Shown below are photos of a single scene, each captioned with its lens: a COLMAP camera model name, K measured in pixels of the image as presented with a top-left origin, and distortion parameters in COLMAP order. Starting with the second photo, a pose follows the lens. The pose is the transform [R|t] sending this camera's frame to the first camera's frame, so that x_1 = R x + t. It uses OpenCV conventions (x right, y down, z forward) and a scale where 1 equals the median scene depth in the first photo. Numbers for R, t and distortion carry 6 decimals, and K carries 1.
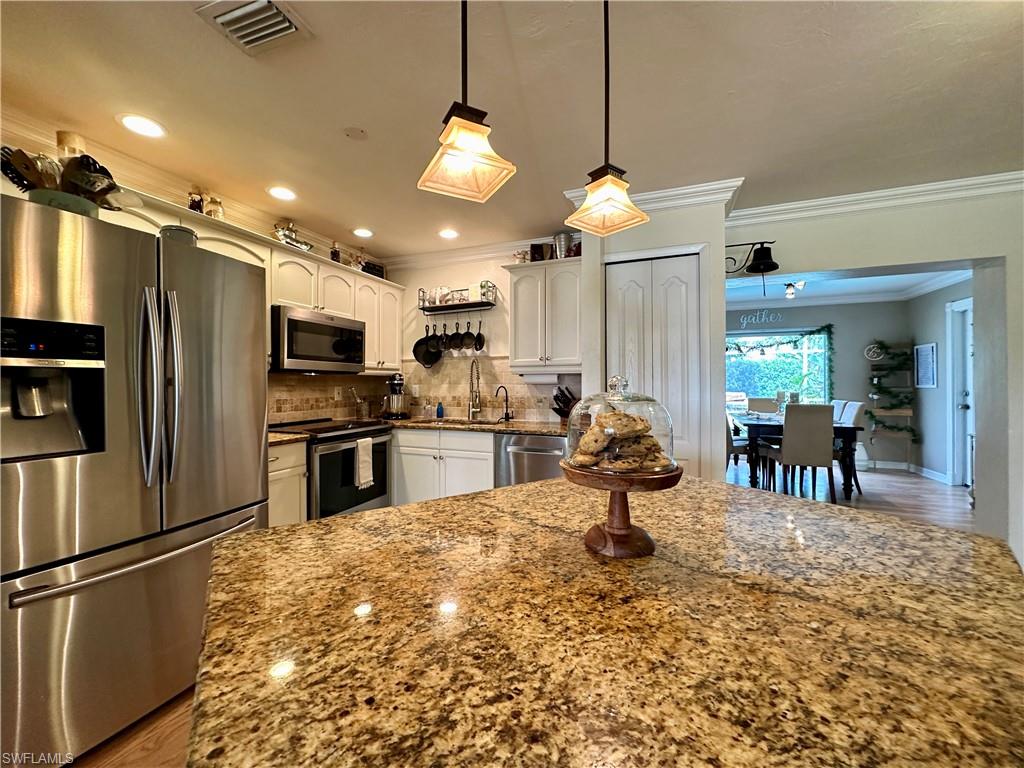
lens RADIAL K [[405.0, 0, 512.0], [0, 405.0, 384.0], [0, 0, 1]] dist [-0.000909, 0.000167]
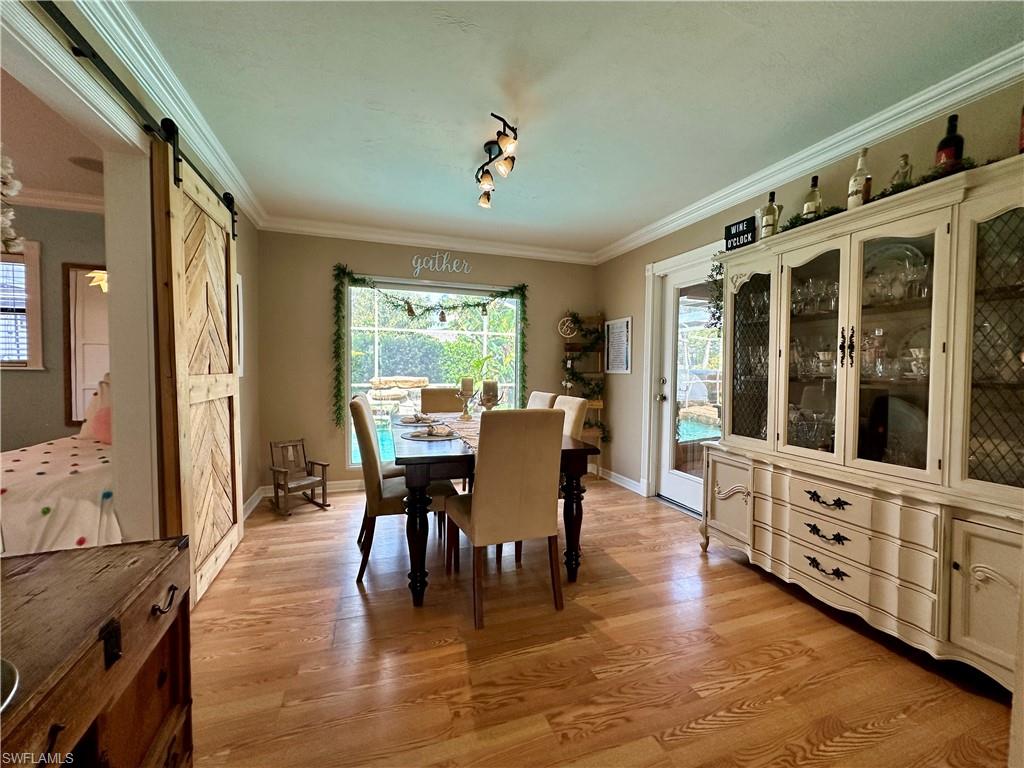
lens RADIAL K [[405.0, 0, 512.0], [0, 405.0, 384.0], [0, 0, 1]] dist [-0.000909, 0.000167]
pose [[0.757862, -0.015056, 0.652241, 0.317003], [-0.011987, 0.999244, 0.036995, 0.002706], [-0.652305, -0.035855, 0.757108, 0.492795]]
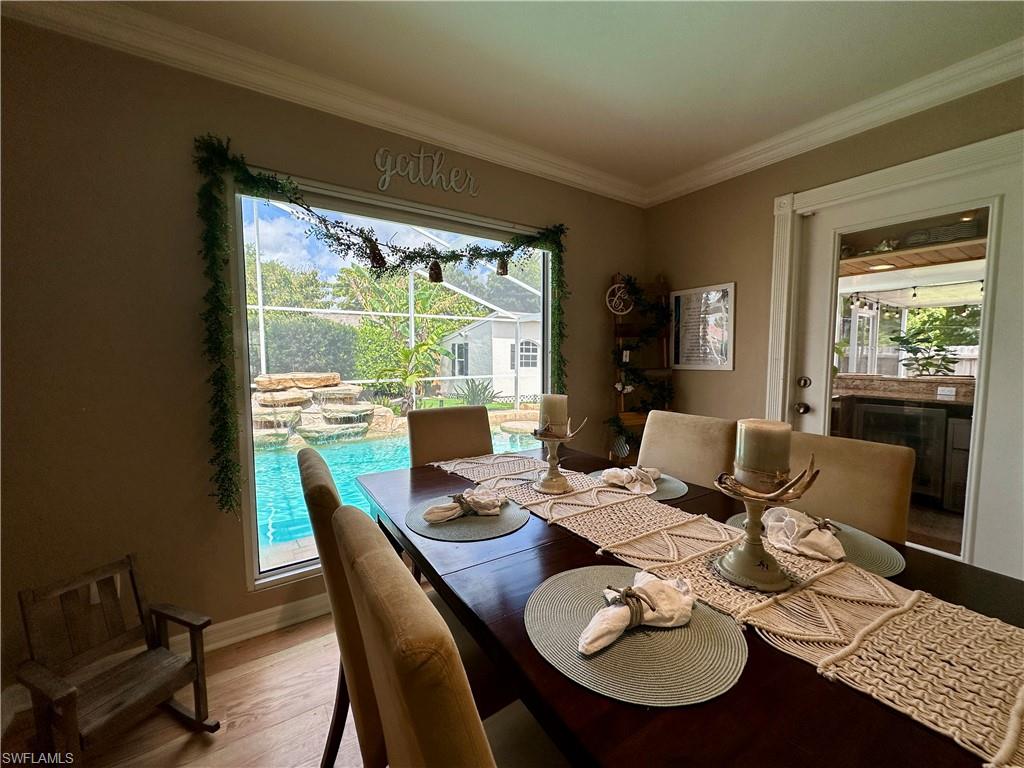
lens RADIAL K [[405.0, 0, 512.0], [0, 405.0, 384.0], [0, 0, 1]] dist [-0.000909, 0.000167]
pose [[0.567024, -0.059494, 0.821550, 0.414021], [0.004435, 0.997594, 0.069182, -0.009406], [-0.823689, -0.035584, 0.565924, 0.843247]]
